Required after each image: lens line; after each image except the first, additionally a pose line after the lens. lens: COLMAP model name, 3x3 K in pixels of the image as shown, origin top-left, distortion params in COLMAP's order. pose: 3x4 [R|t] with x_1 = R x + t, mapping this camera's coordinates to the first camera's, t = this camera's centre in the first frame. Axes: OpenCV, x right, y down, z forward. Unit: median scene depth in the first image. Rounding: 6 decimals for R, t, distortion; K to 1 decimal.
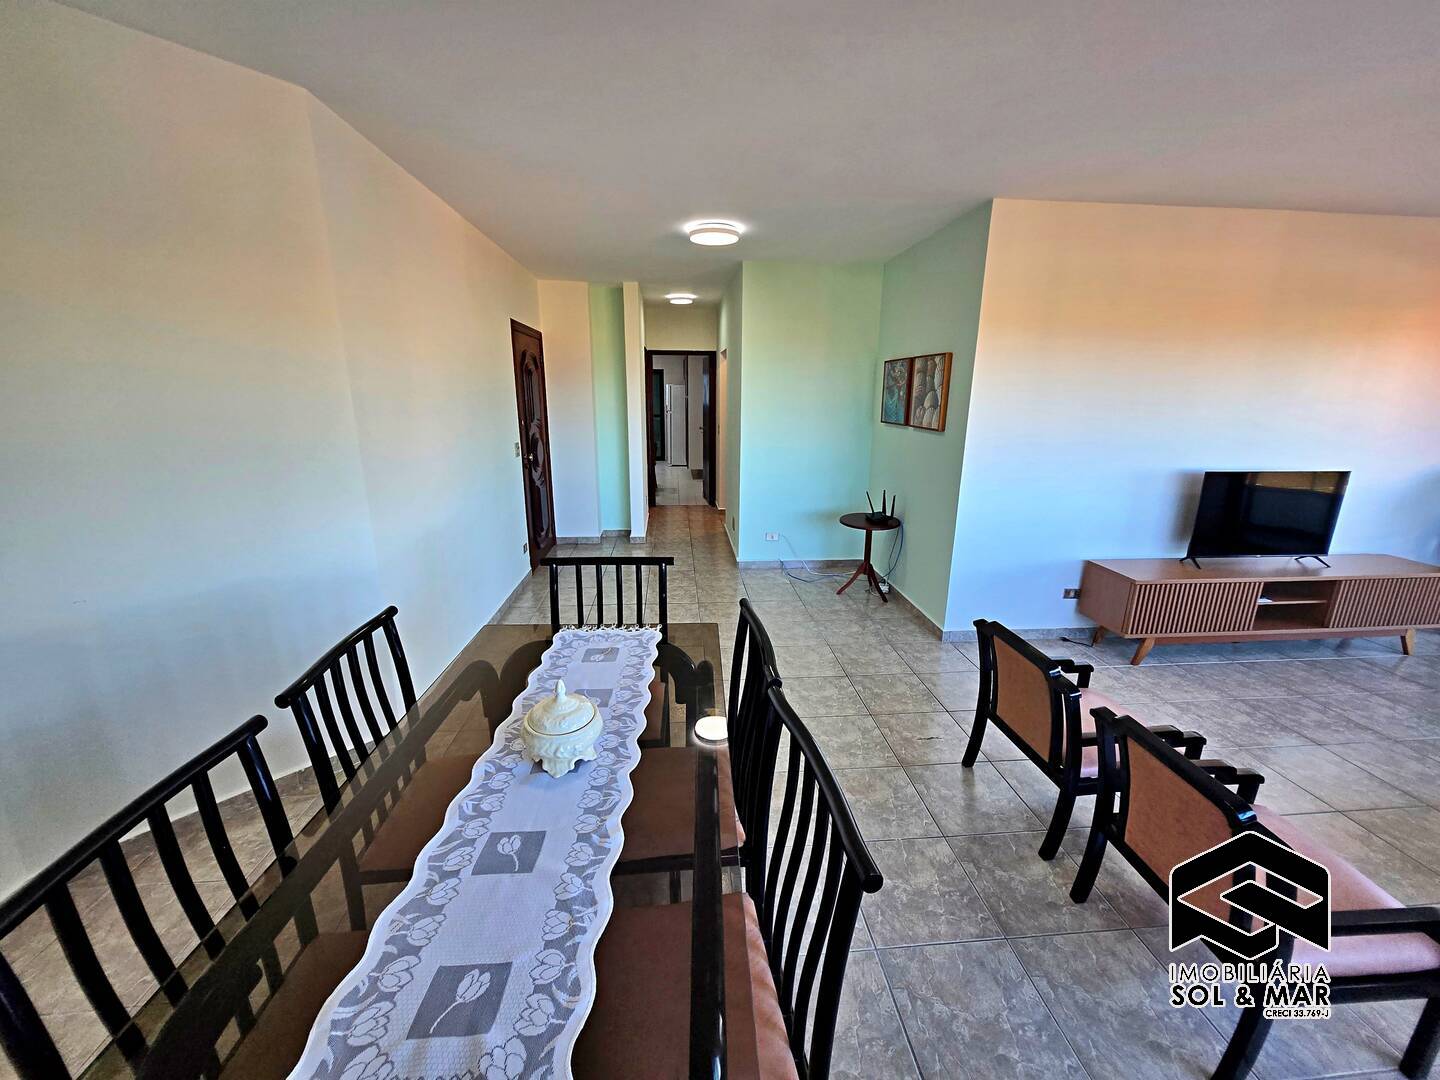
lens RADIAL K [[568.8, 0, 725.8], [0, 568.8, 533.2], [0, 0, 1]] dist [-0.000849, -0.000350]
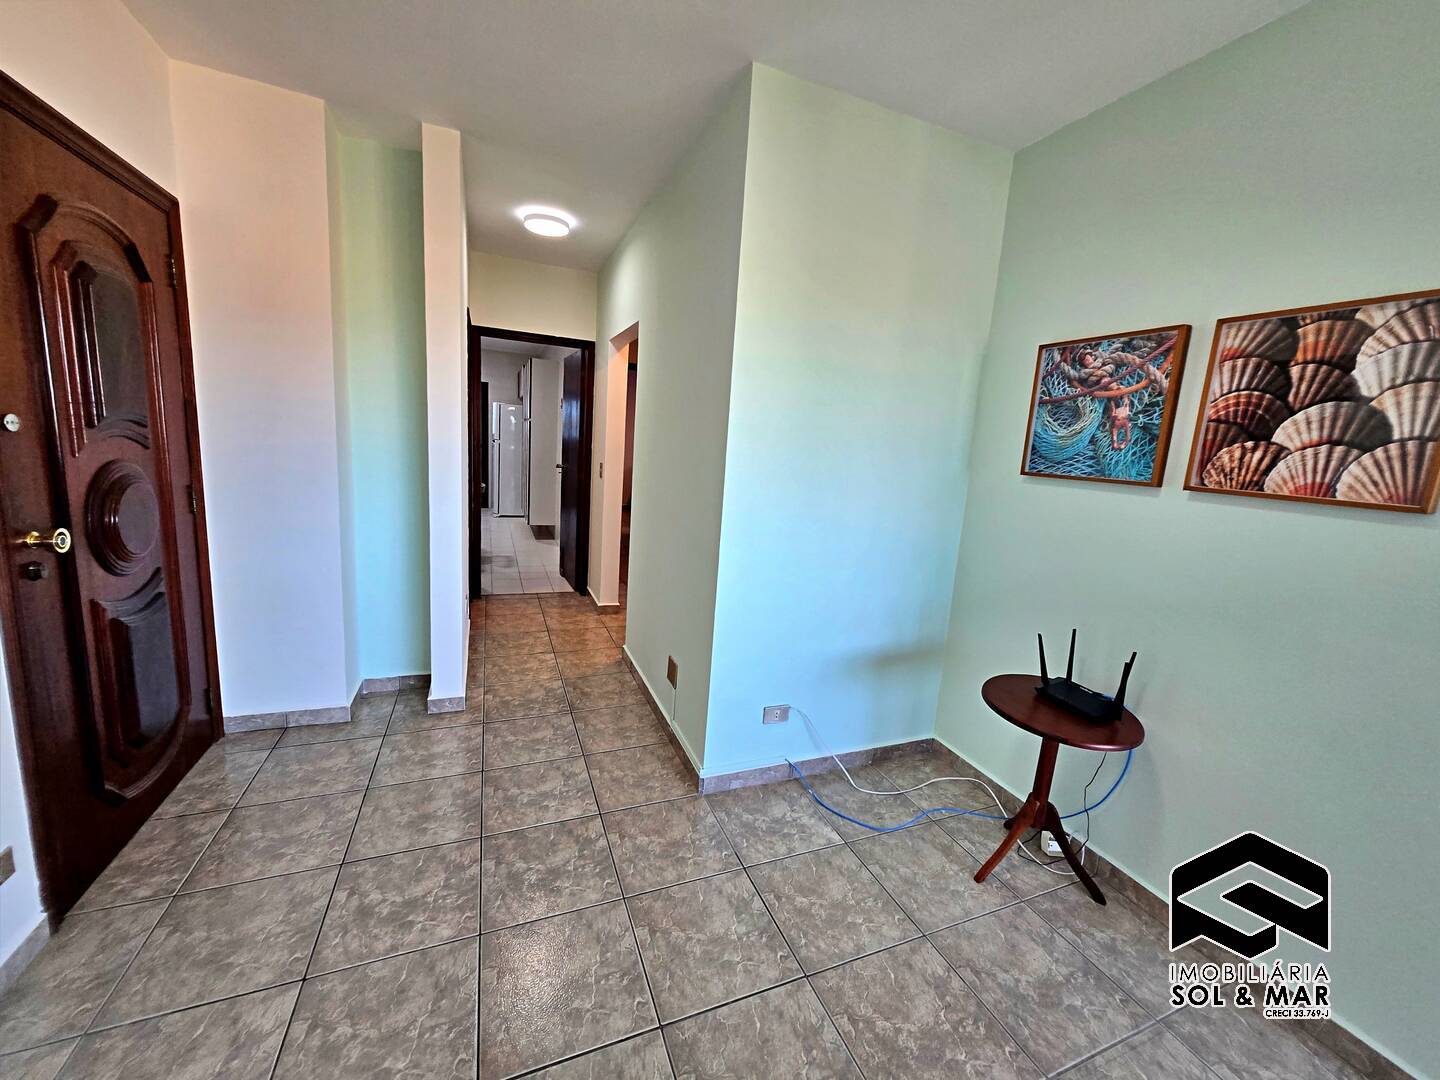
lens RADIAL K [[568.8, 0, 725.8], [0, 568.8, 533.2], [0, 0, 1]] dist [-0.000849, -0.000350]
pose [[0.953935, 0.009805, 0.299852, -0.075324], [0.010937, 0.997665, -0.067419, -0.087557], [-0.299813, 0.067592, 0.951601, 0.467667]]
